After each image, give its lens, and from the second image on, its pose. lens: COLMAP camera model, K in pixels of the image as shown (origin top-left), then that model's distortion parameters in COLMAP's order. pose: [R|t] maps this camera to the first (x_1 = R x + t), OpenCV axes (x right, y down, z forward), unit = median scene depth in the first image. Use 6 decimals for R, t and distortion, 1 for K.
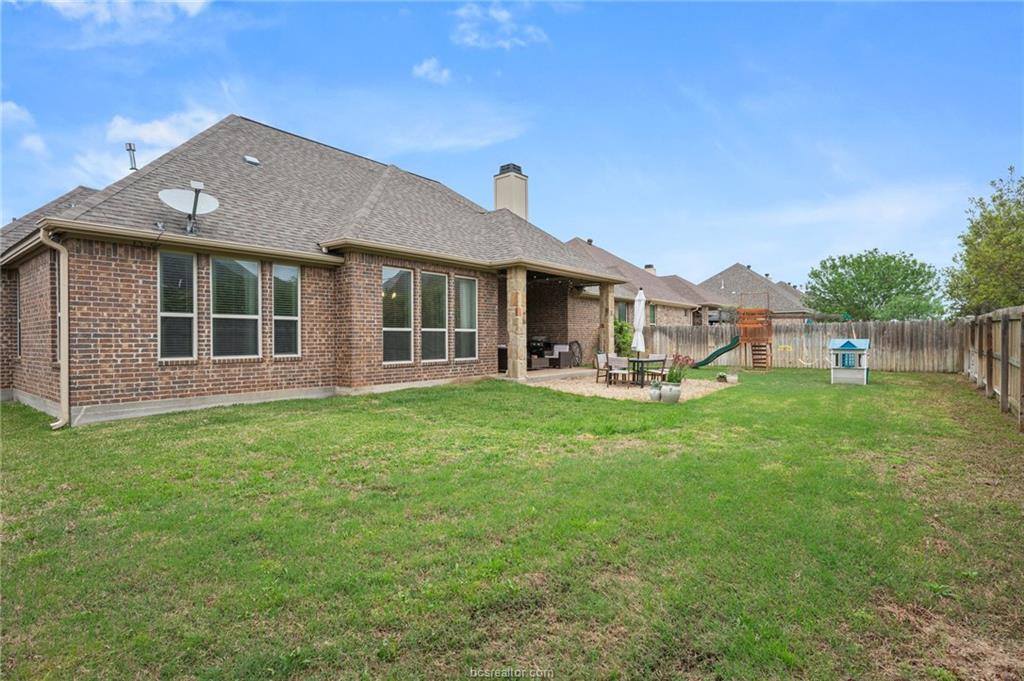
lens RADIAL K [[528.9, 0, 512.0], [0, 528.9, 340.5], [0, 0, 1]] dist [-0.000223, -0.000016]
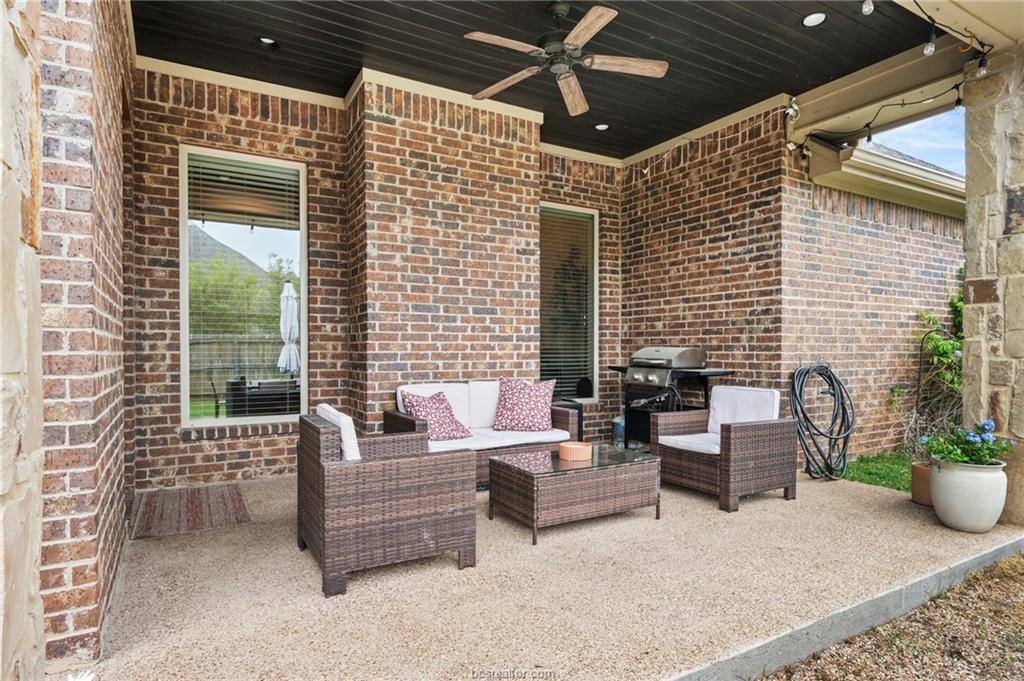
lens RADIAL K [[571.4, 0, 515.2], [0, 571.4, 353.0], [0, 0, 1]] dist [-0.000480, 0.000546]
pose [[0.929382, 0.009438, -0.368999, 0.092645], [-0.007328, 0.999948, 0.007120, -0.006389], [0.369047, -0.003913, 0.929402, 0.745357]]
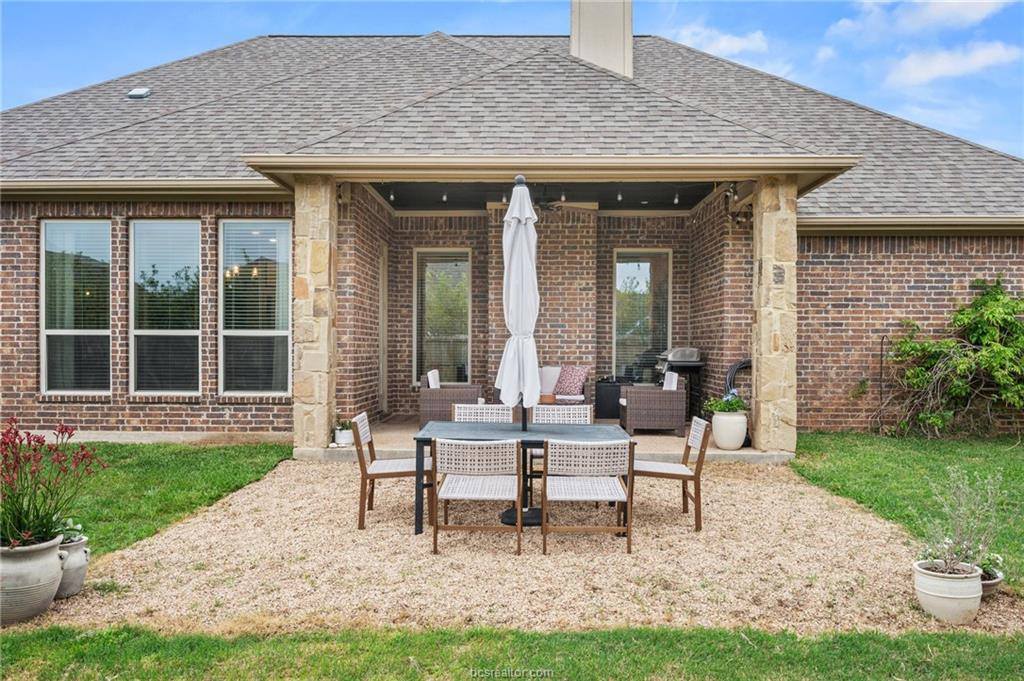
lens RADIAL K [[747.6, 0, 512.0], [0, 747.6, 340.5], [0, 0, 1]] dist [0.000594, 0.000208]
pose [[0.583766, 0.004145, -0.811911, 0.449080], [-0.011493, 0.999929, -0.003158, -0.010110], [0.811840, 0.011175, 0.583773, 0.608494]]
